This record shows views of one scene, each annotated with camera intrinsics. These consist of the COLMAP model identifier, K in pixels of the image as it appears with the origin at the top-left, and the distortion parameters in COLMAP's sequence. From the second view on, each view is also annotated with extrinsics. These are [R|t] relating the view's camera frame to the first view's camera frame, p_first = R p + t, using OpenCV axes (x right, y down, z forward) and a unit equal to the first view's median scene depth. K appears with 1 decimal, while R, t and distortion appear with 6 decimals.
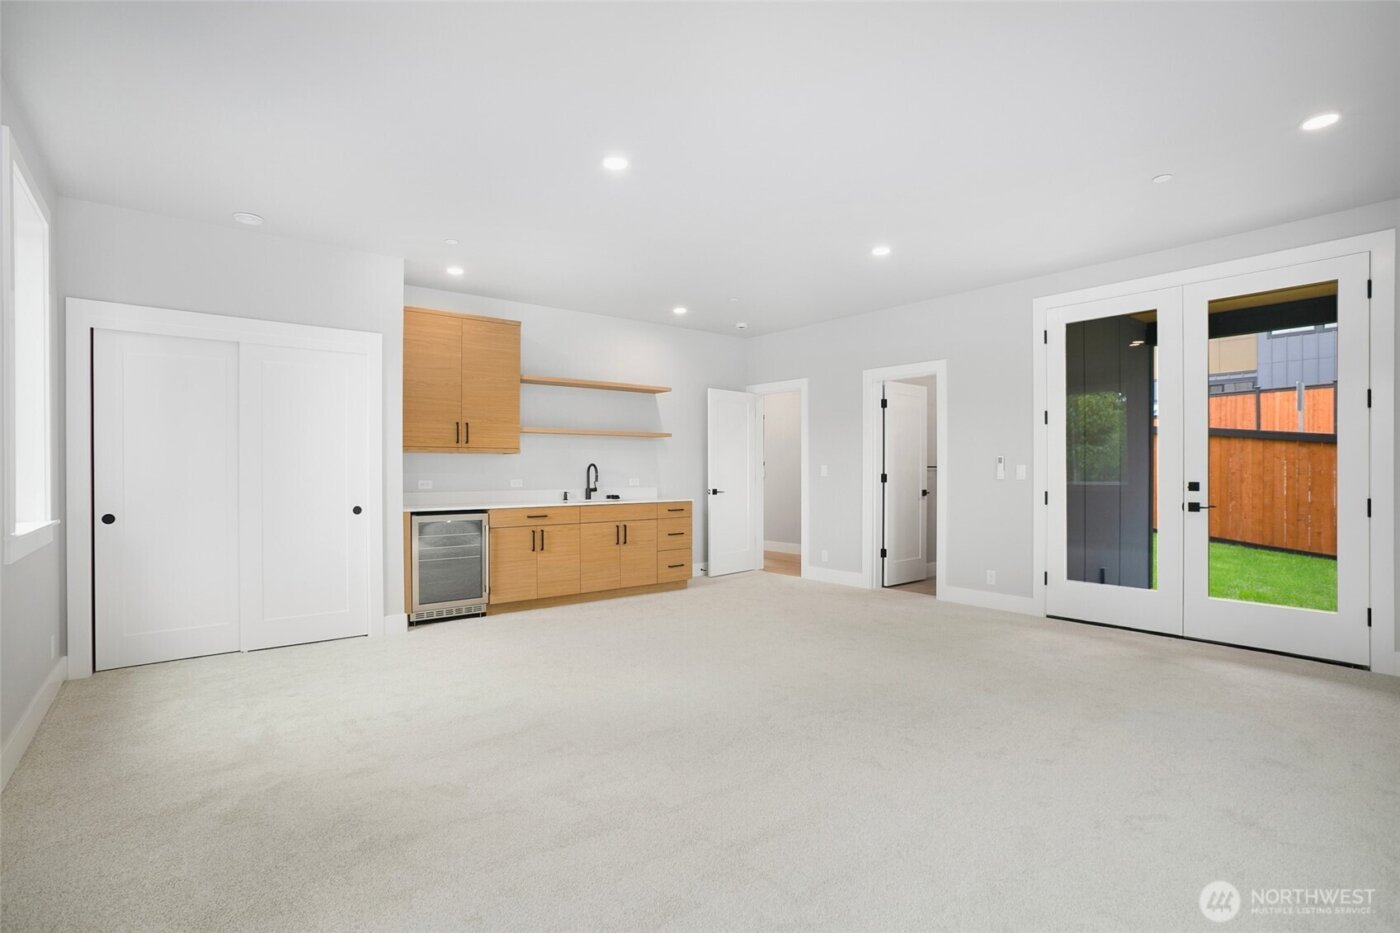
lens RADIAL K [[678.0, 0, 700.7], [0, 678.0, 465.9], [0, 0, 1]] dist [-0.051121, 0.014431]
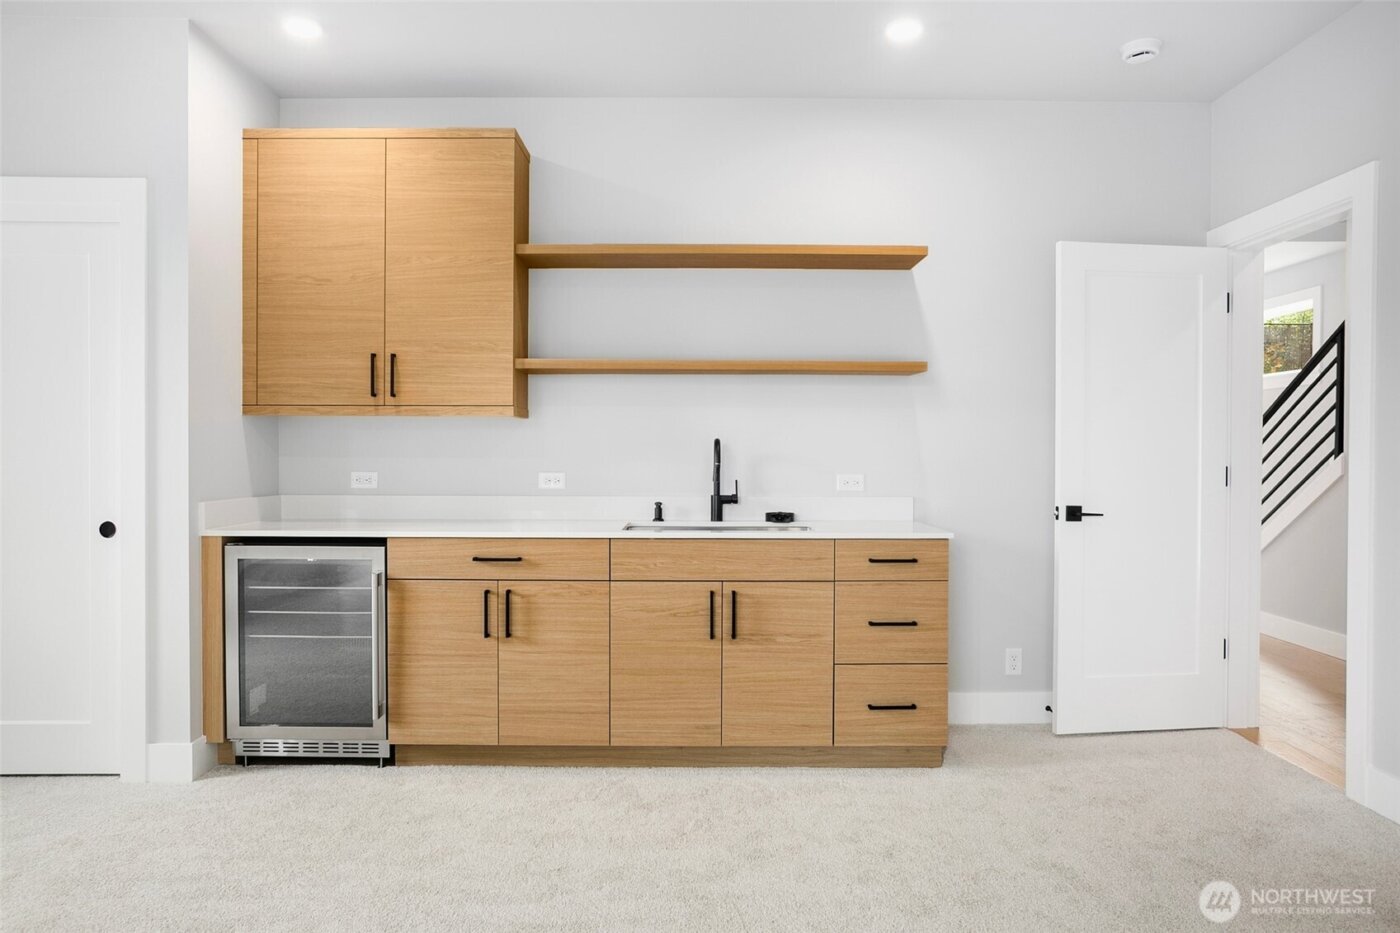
lens RADIAL K [[950.1, 0, 700.1], [0, 950.1, 461.9], [0, 0, 1]] dist [-0.022279, 0.001755]
pose [[0.782556, 0.011589, -0.622473, 0.222577], [-0.002222, 0.999872, 0.015822, 0.001578], [0.622577, -0.010998, 0.782481, 0.550555]]
